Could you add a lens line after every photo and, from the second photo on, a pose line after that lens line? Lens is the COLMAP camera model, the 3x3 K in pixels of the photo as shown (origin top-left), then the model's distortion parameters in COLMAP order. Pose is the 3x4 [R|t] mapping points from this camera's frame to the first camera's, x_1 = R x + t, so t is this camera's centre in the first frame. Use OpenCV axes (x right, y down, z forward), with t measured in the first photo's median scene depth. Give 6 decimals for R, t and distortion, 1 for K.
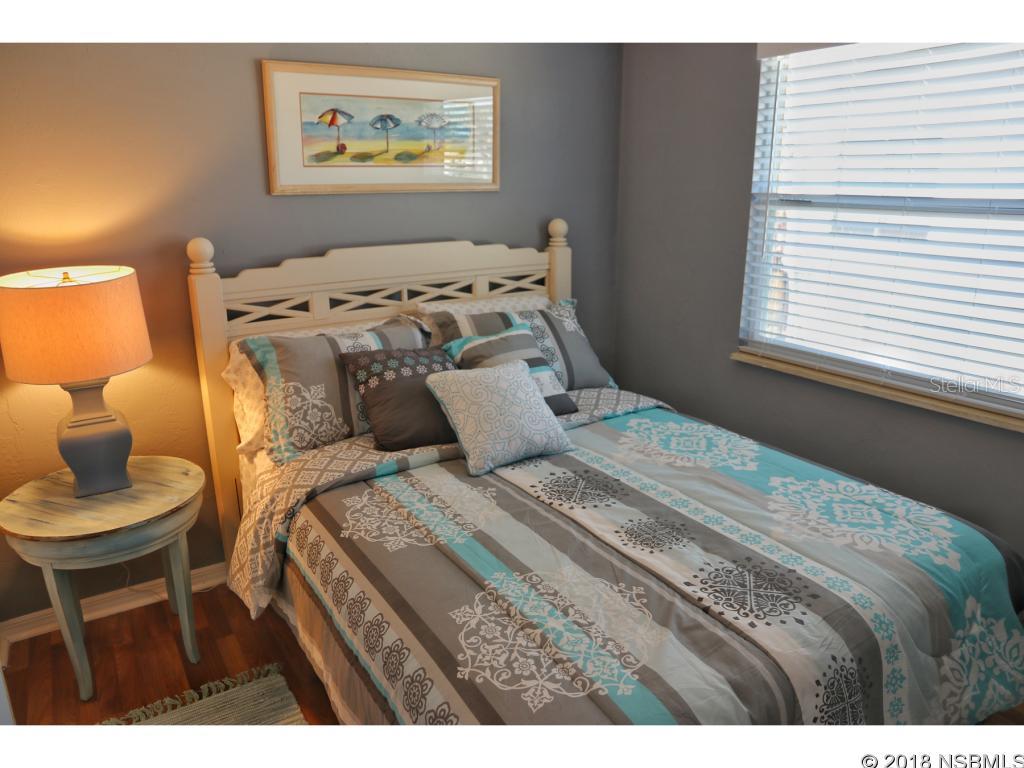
lens RADIAL K [[713.0, 0, 505.5], [0, 713.0, 379.6], [0, 0, 1]] dist [-0.084512, 0.006229]
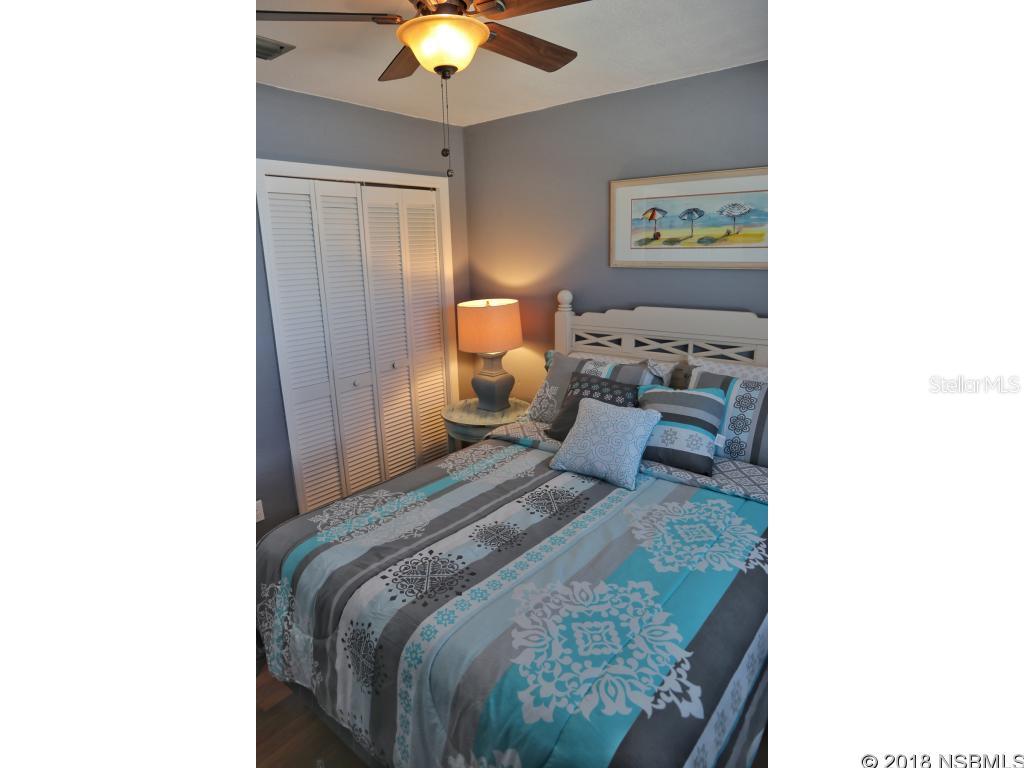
lens RADIAL K [[541.9, 0, 512.0], [0, 541.9, 384.0], [0, 0, 1]] dist [-0.080501, 0.000319]
pose [[0.297042, 0.228249, -0.927183, 0.772985], [-0.236225, 0.958393, 0.160253, -0.156999], [0.925183, 0.171422, 0.338601, 0.448218]]
